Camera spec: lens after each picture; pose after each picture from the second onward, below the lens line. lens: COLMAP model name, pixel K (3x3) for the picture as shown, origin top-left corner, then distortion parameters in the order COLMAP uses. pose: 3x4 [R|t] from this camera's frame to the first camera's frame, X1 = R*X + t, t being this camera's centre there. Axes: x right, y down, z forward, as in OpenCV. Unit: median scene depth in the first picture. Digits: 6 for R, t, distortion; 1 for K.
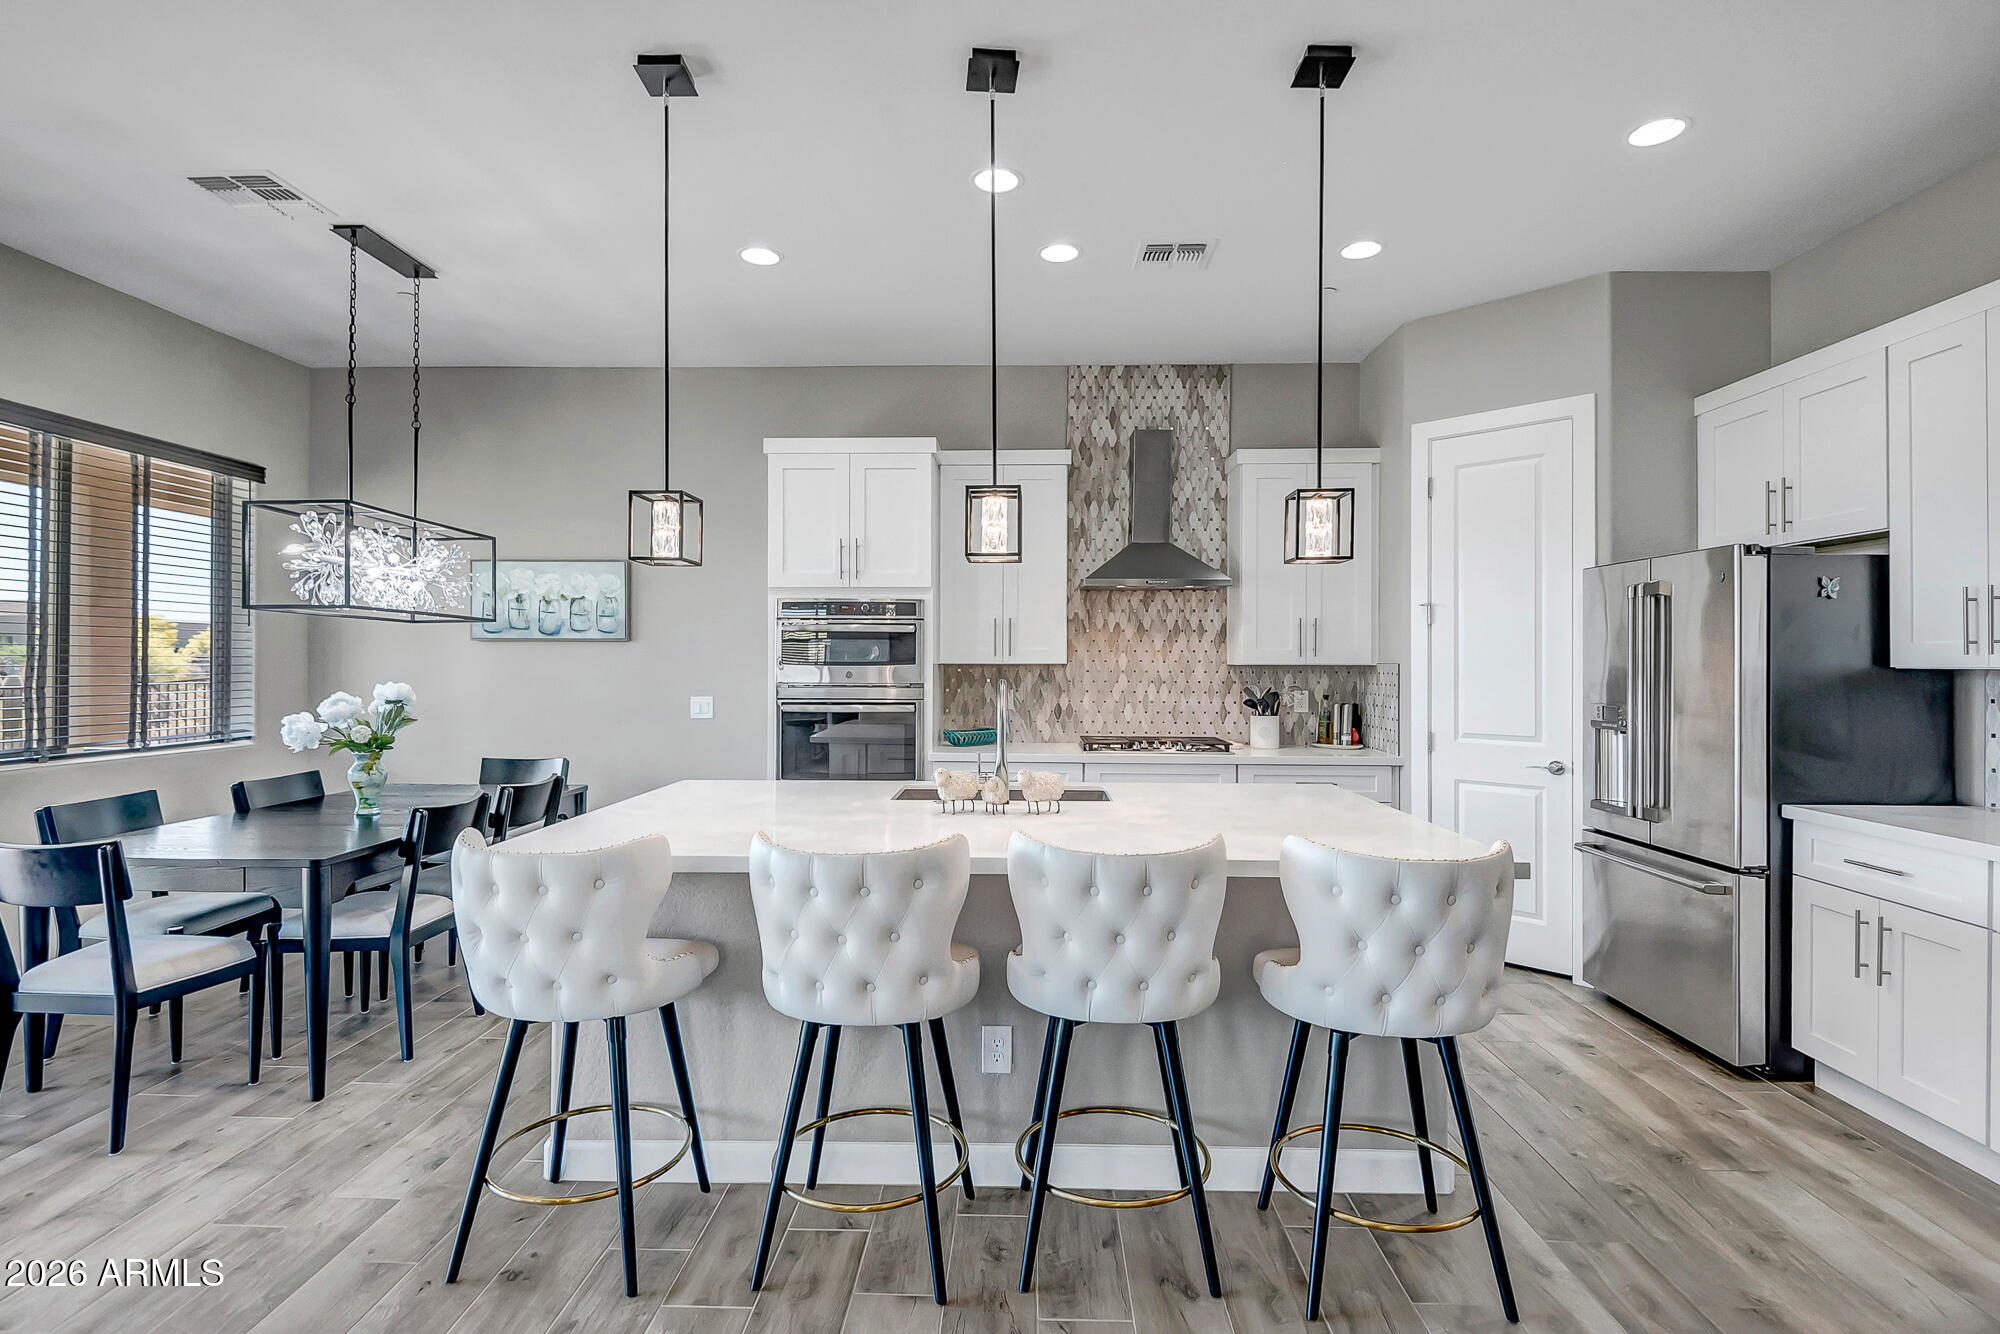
lens RADIAL K [[975.6, 0, 1007.6], [0, 975.6, 657.0], [0, 0, 1]] dist [0.025786, -0.023853]
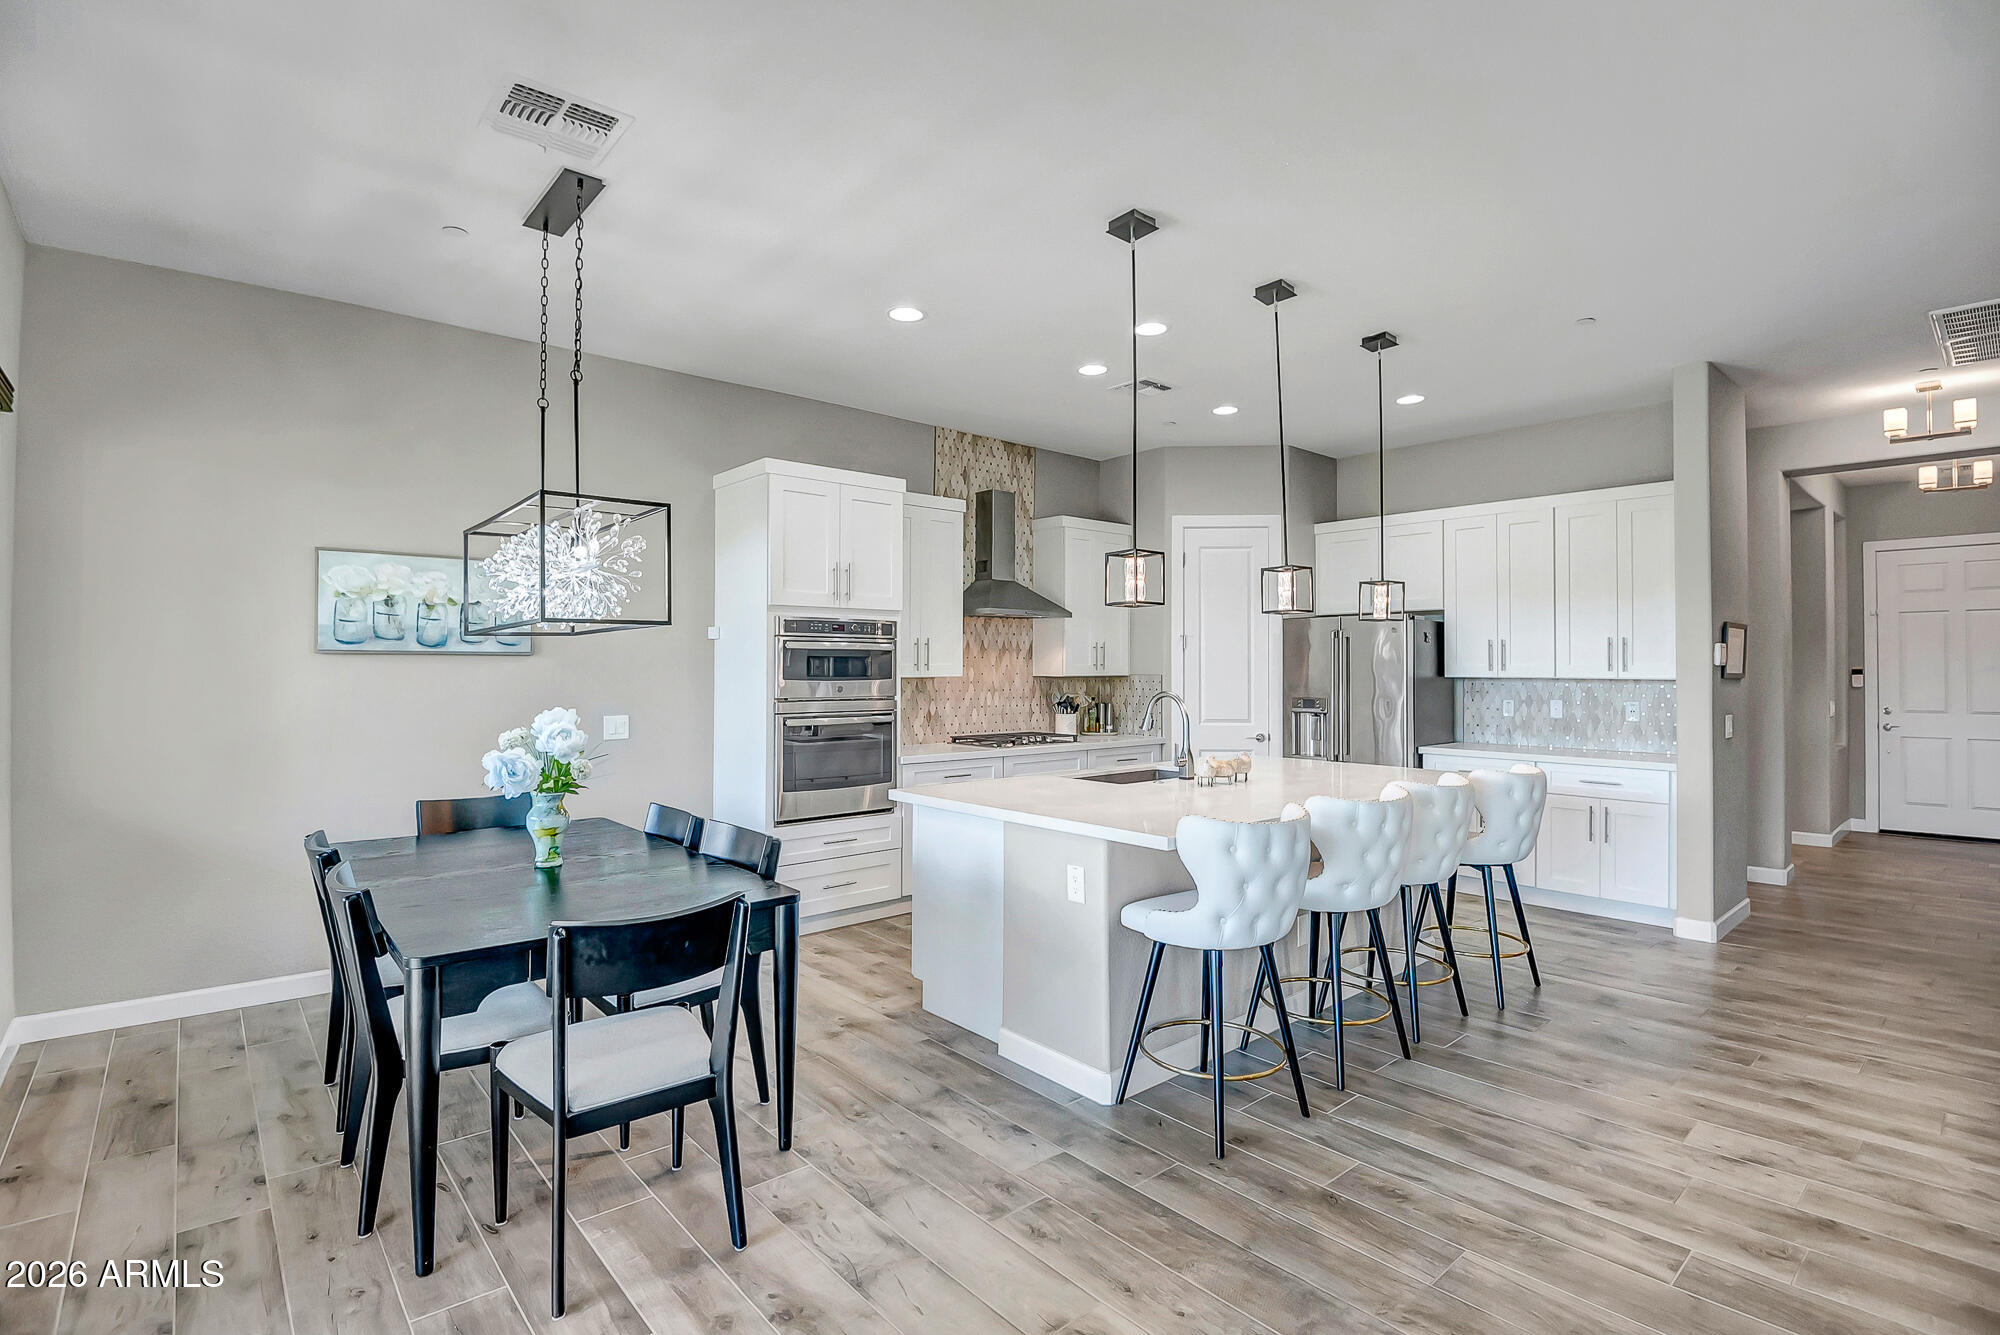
lens RADIAL K [[929.8, 0, 1002.1], [0, 929.8, 658.0], [0, 0, 1]] dist [0.010785, -0.030738]
pose [[0.738559, 0.003877, 0.674178, -0.743656], [-0.001810, 0.999991, -0.003767, -0.013042], [-0.674186, 0.001562, 0.738560, 0.125379]]
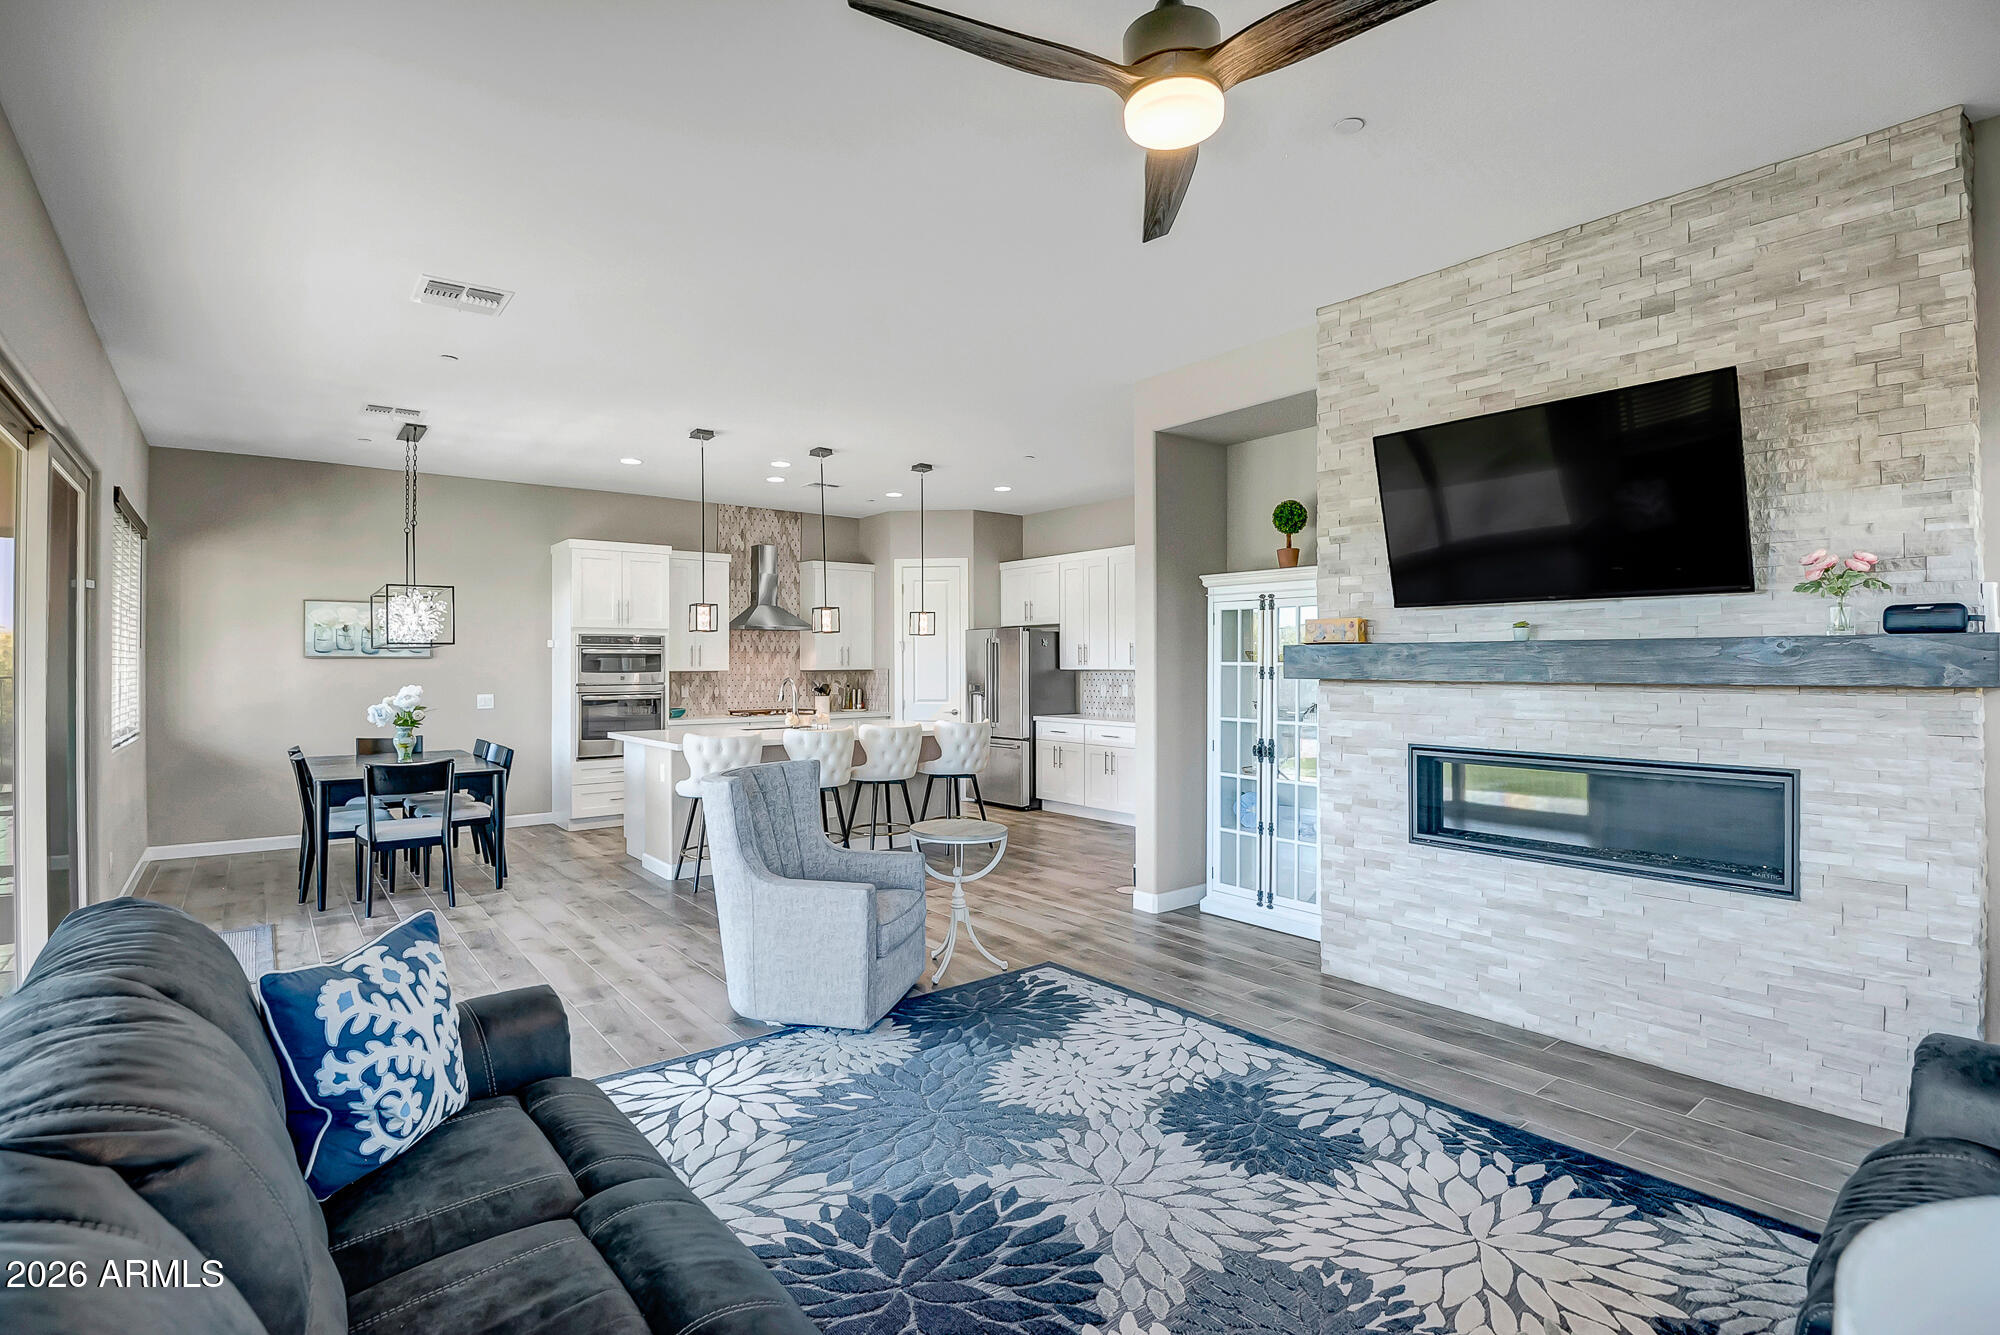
lens RADIAL K [[929.8, 0, 1002.1], [0, 929.8, 658.0], [0, 0, 1]] dist [0.010785, -0.030738]
pose [[0.766432, -0.001491, 0.642324, -0.733736], [0.003055, 0.999994, -0.001324, -0.013959], [-0.642319, 0.002977, 0.766432, -0.736766]]
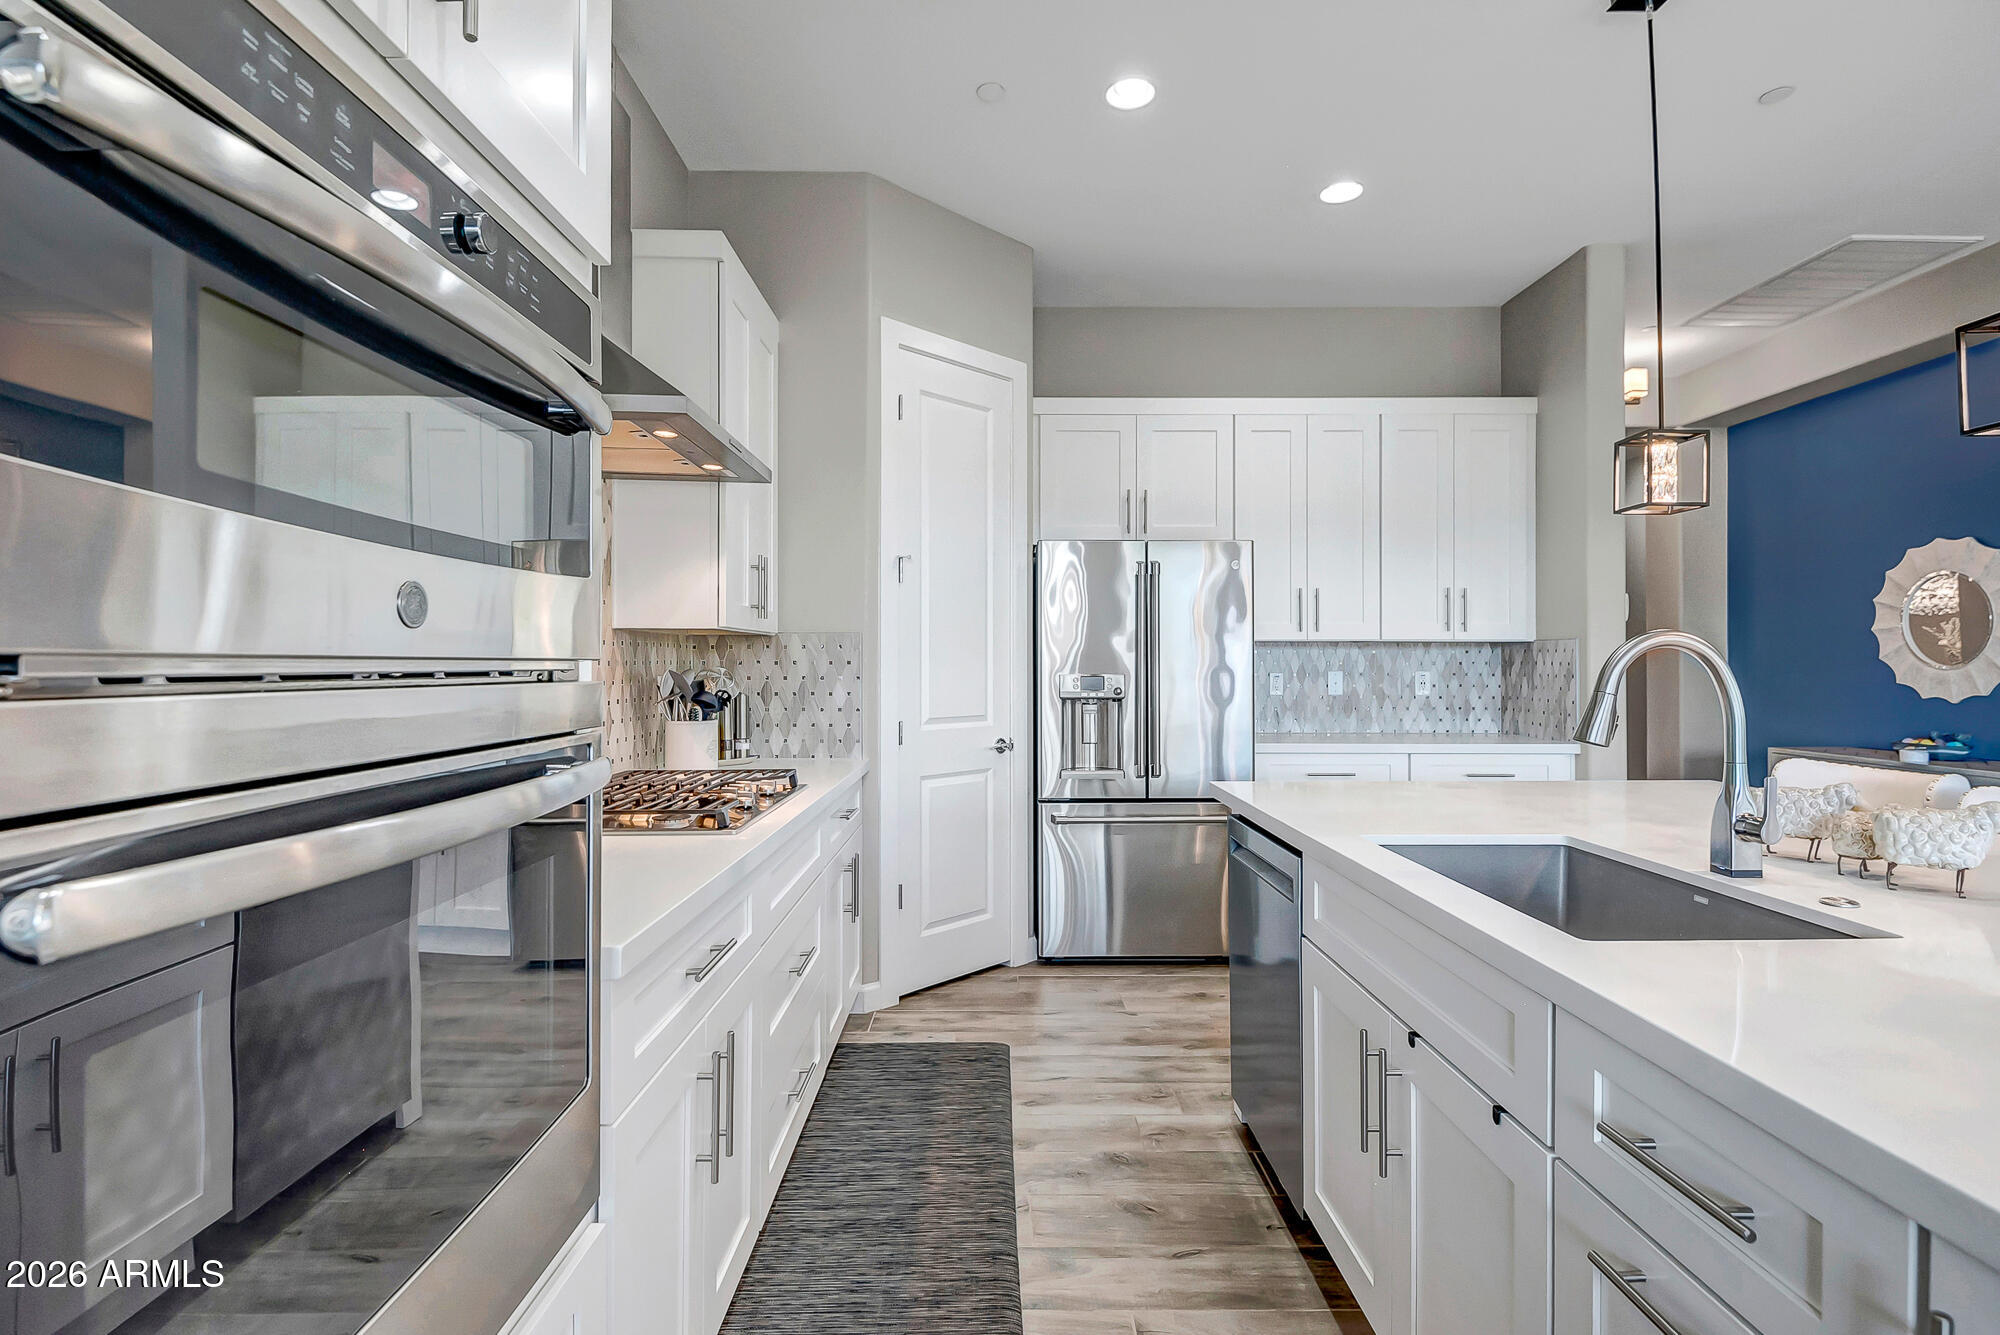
lens RADIAL K [[975.6, 0, 1007.6], [0, 975.6, 657.5], [0, 0, 1]] dist [0.025786, -0.023853]
pose [[-0.037729, 0.003187, 0.999283, -0.343199], [-0.002613, 0.999991, -0.003288, 0.028207], [-0.999285, -0.002736, -0.037720, 0.937039]]
